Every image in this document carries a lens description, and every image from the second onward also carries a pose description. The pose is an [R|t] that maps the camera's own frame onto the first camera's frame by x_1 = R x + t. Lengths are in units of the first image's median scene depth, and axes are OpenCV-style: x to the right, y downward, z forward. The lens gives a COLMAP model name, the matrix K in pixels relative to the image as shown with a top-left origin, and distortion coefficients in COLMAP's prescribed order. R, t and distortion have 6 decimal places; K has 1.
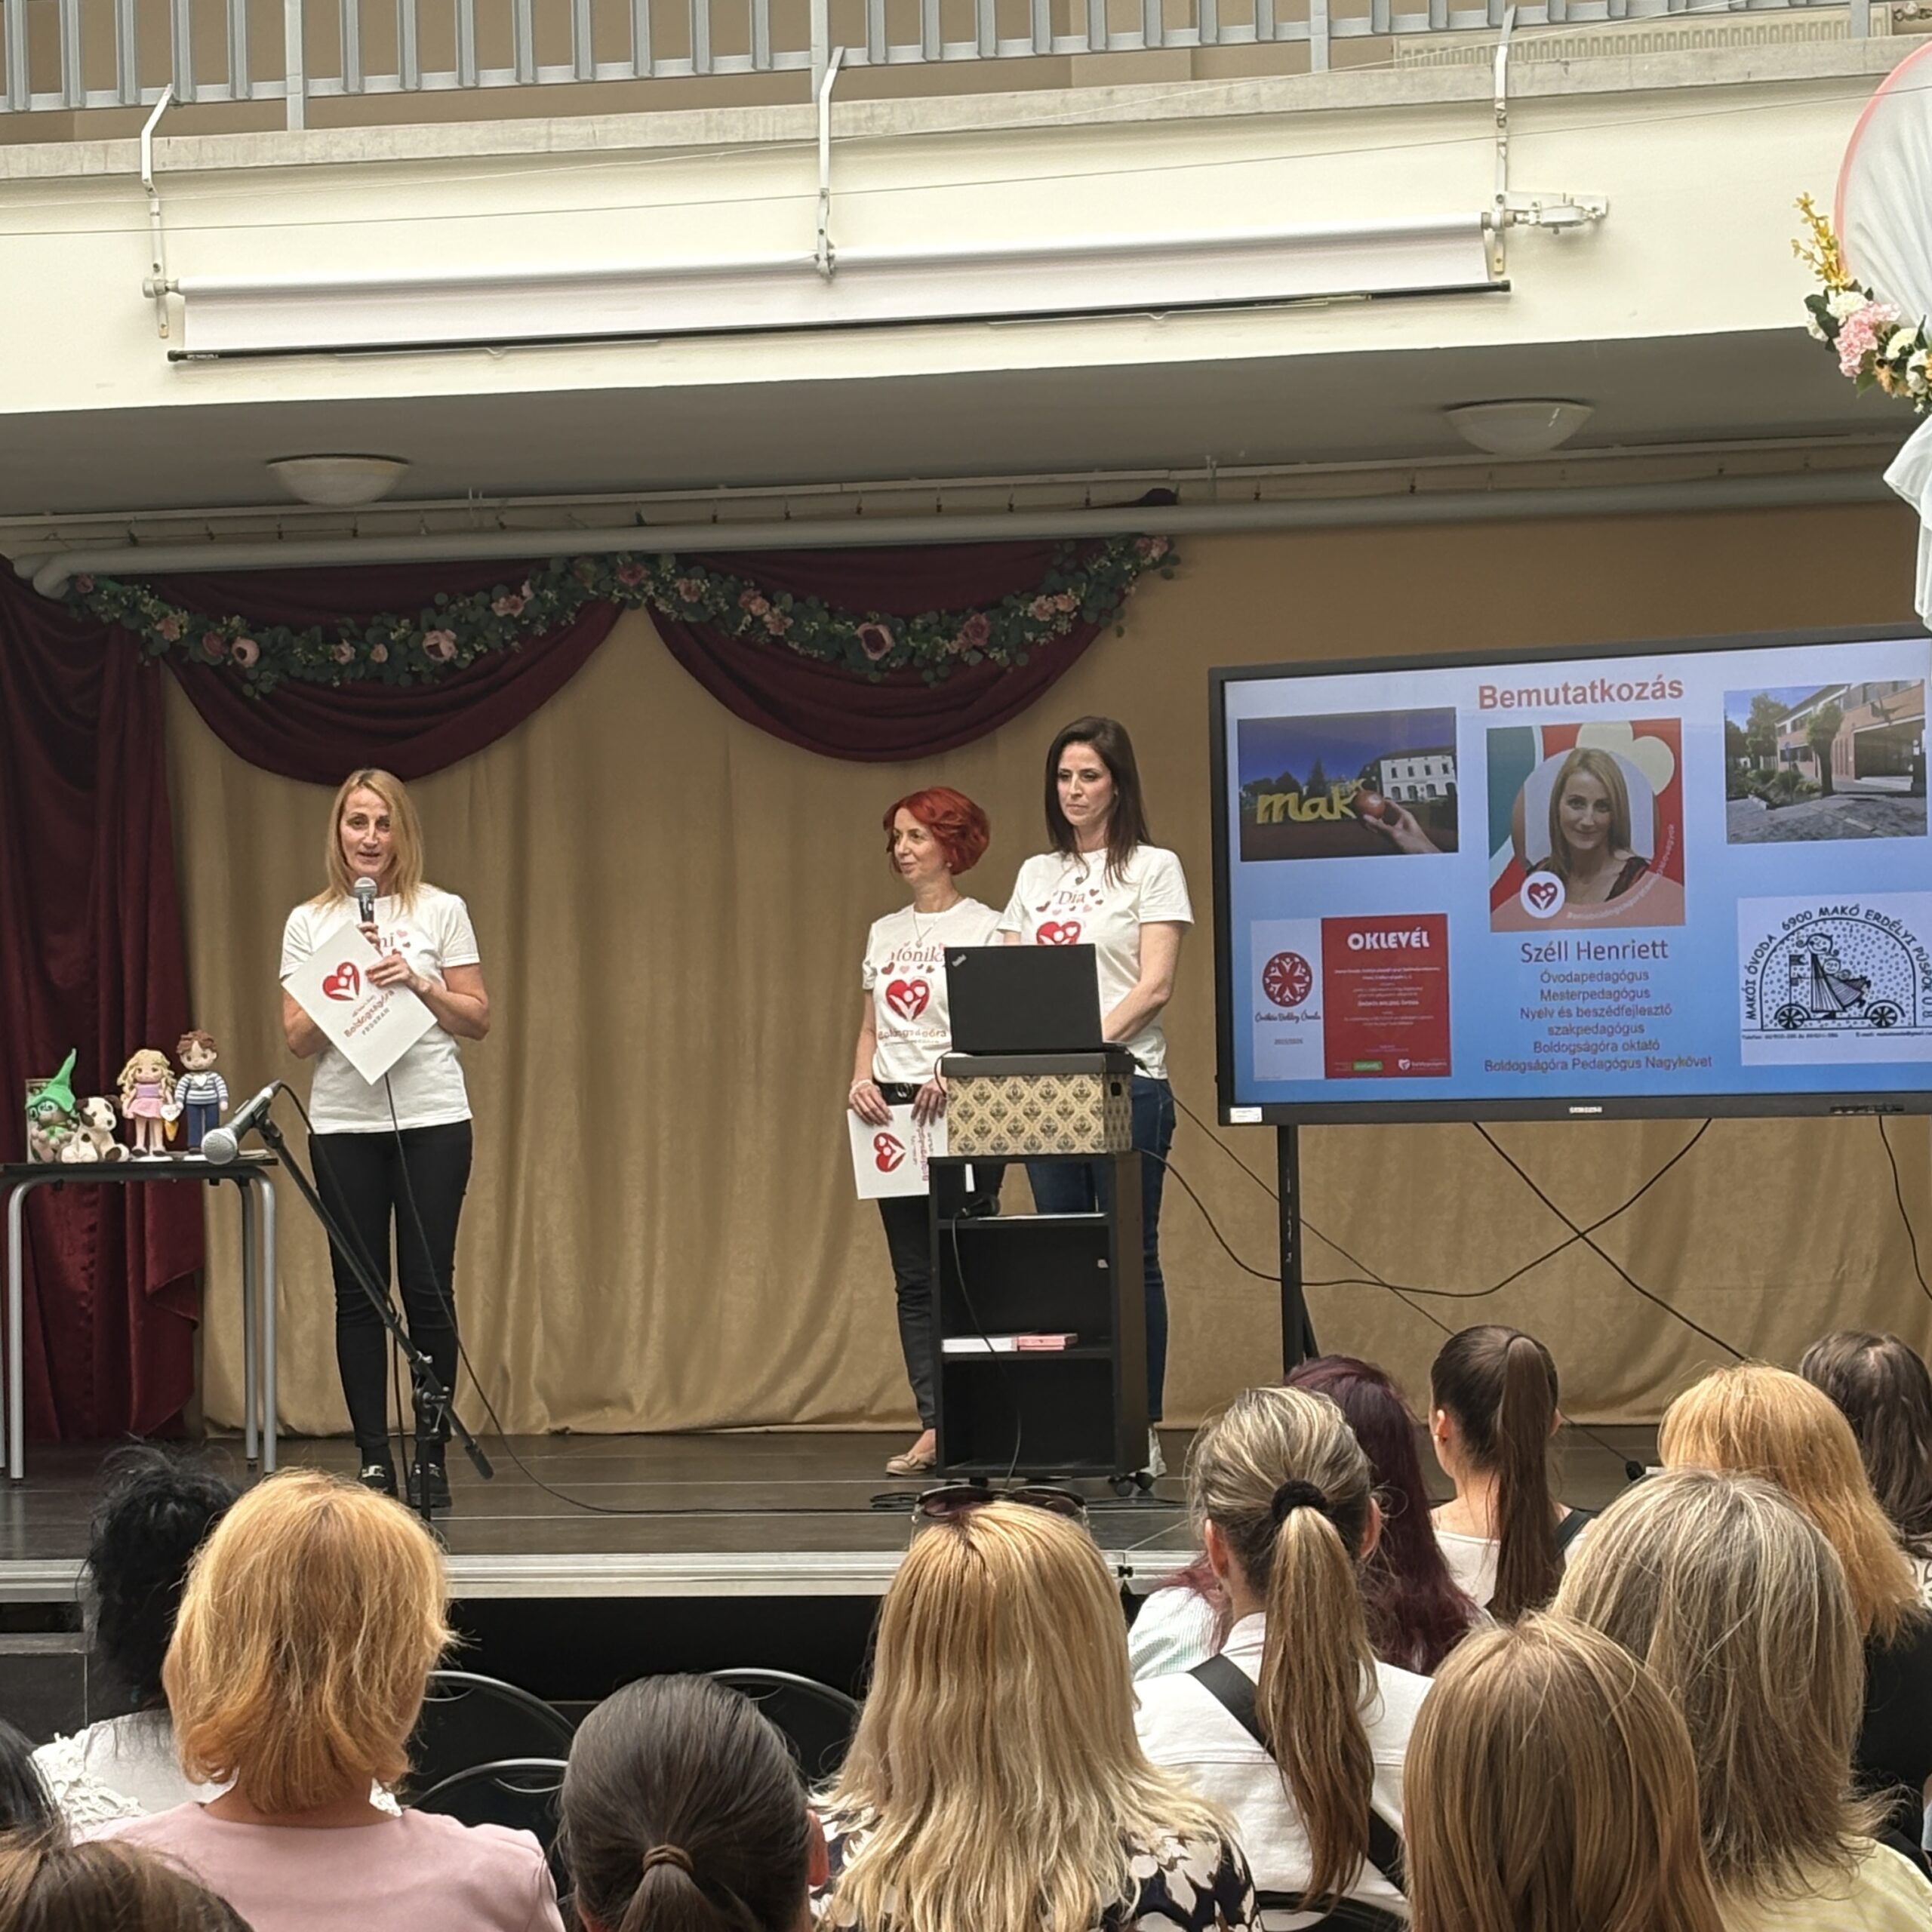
lens RADIAL K [[5482.9, 0, 956.2], [0, 5482.9, 1006.7], [0, 0, 1]] dist [0.232759, 0.000000]
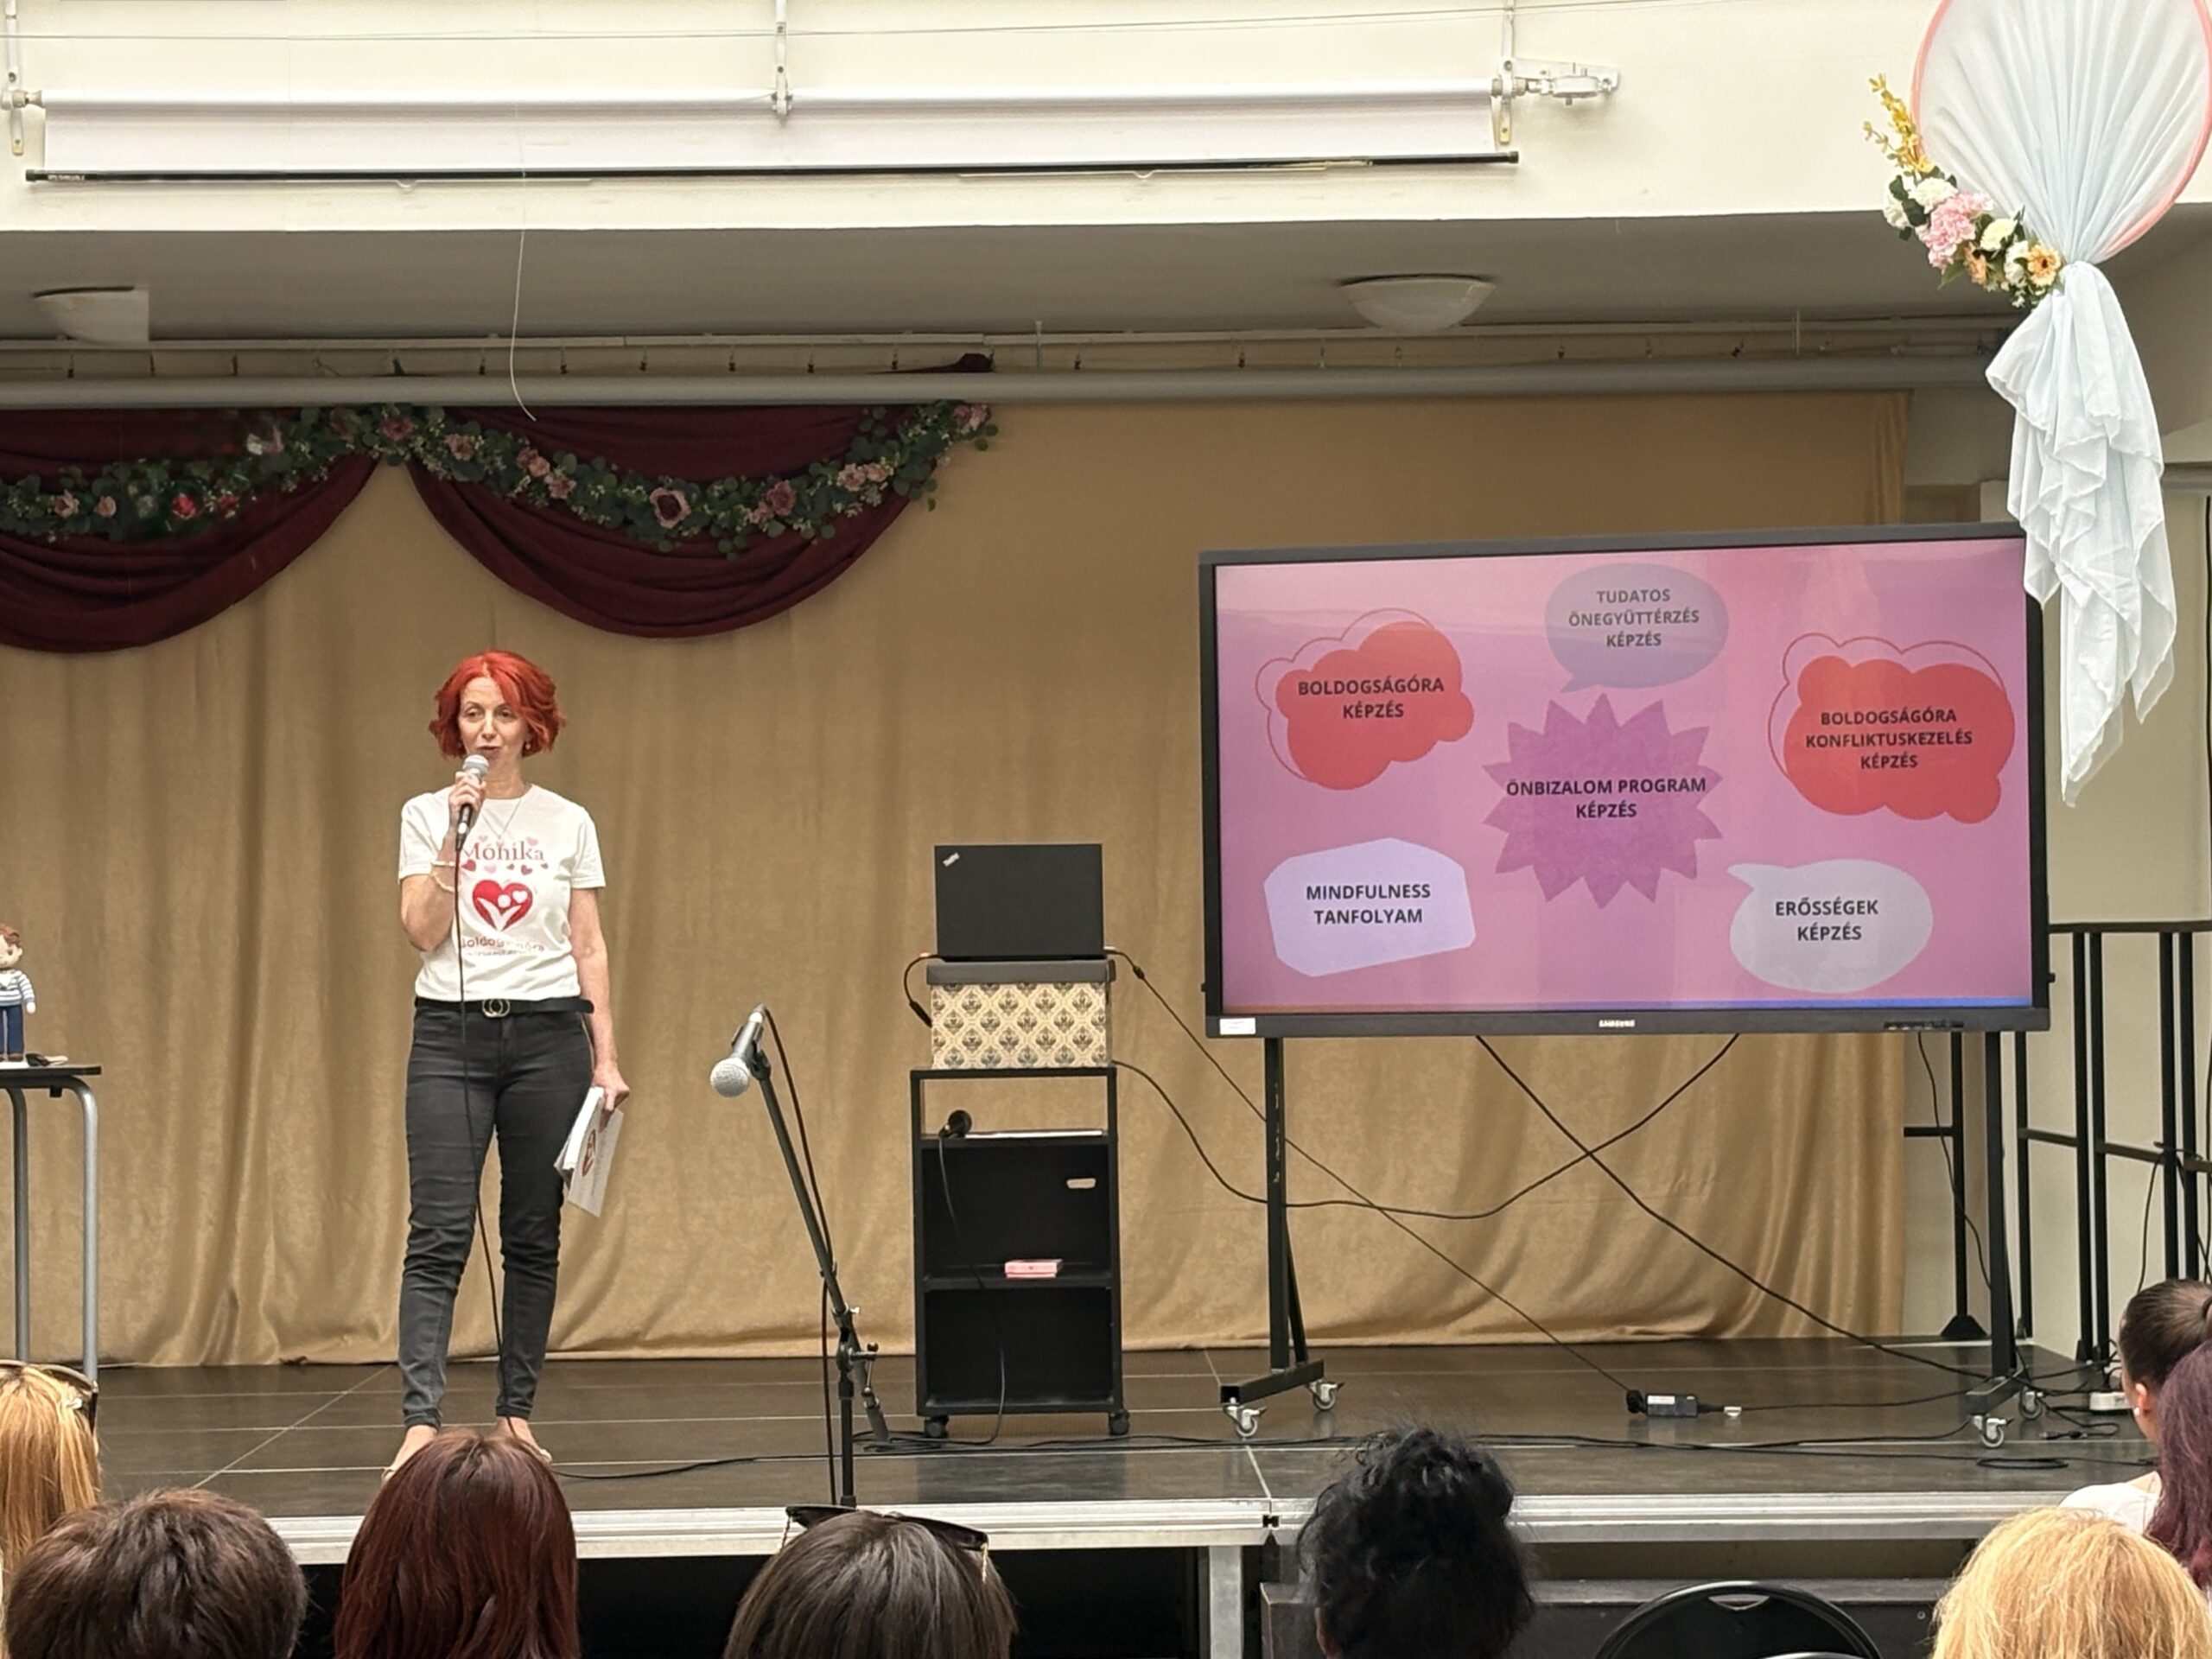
lens RADIAL K [[5670.8, 0, 1076.1], [0, 5670.8, 863.3], [0, 0, 1]] dist [0.283149, 0.000000]
pose [[0.977525, 0.010800, 0.210543, -0.162488], [-0.010329, 0.999941, -0.003340, -0.004285], [-0.210567, 0.001090, 0.977579, 0.048682]]
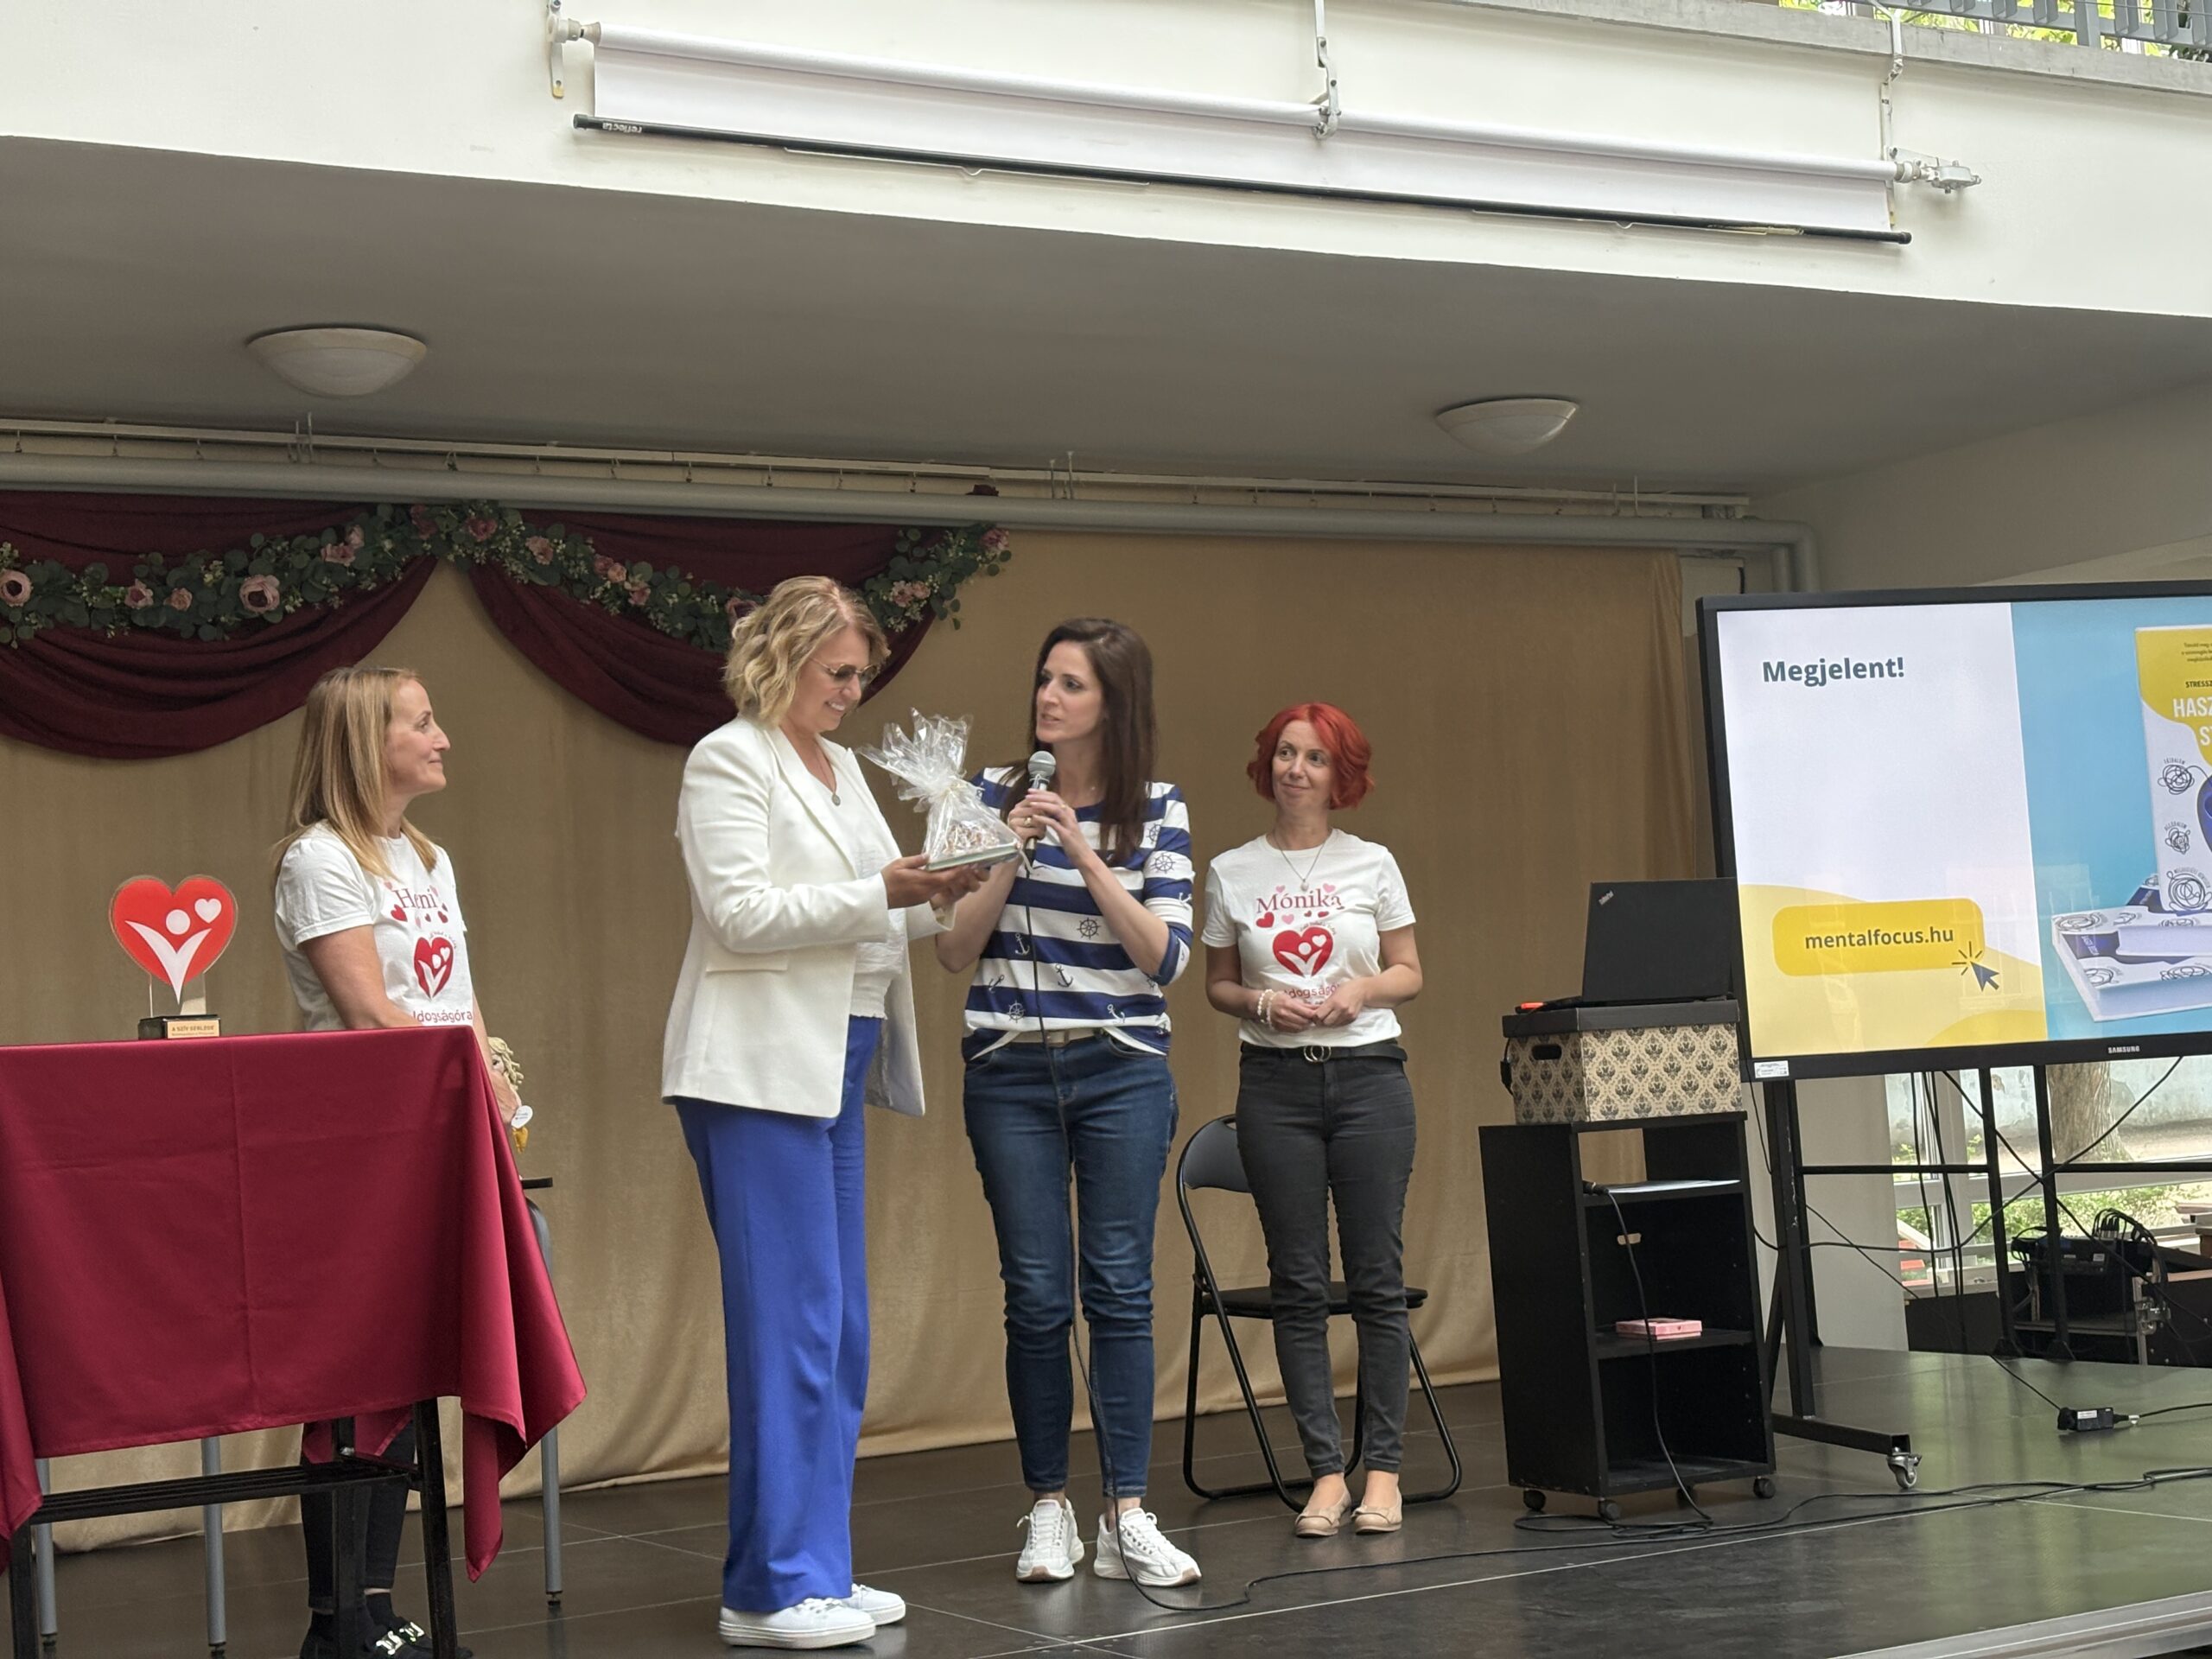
lens RADIAL K [[3303.0, 0, 1114.6], [0, 3303.0, 827.2], [0, 0, 1]] dist [0.123267, 0.000000]
pose [[0.757081, 0.025681, 0.652816, -0.364907], [0.034375, 0.996277, -0.079058, 0.017642], [-0.652416, 0.082294, 0.753380, 0.580919]]
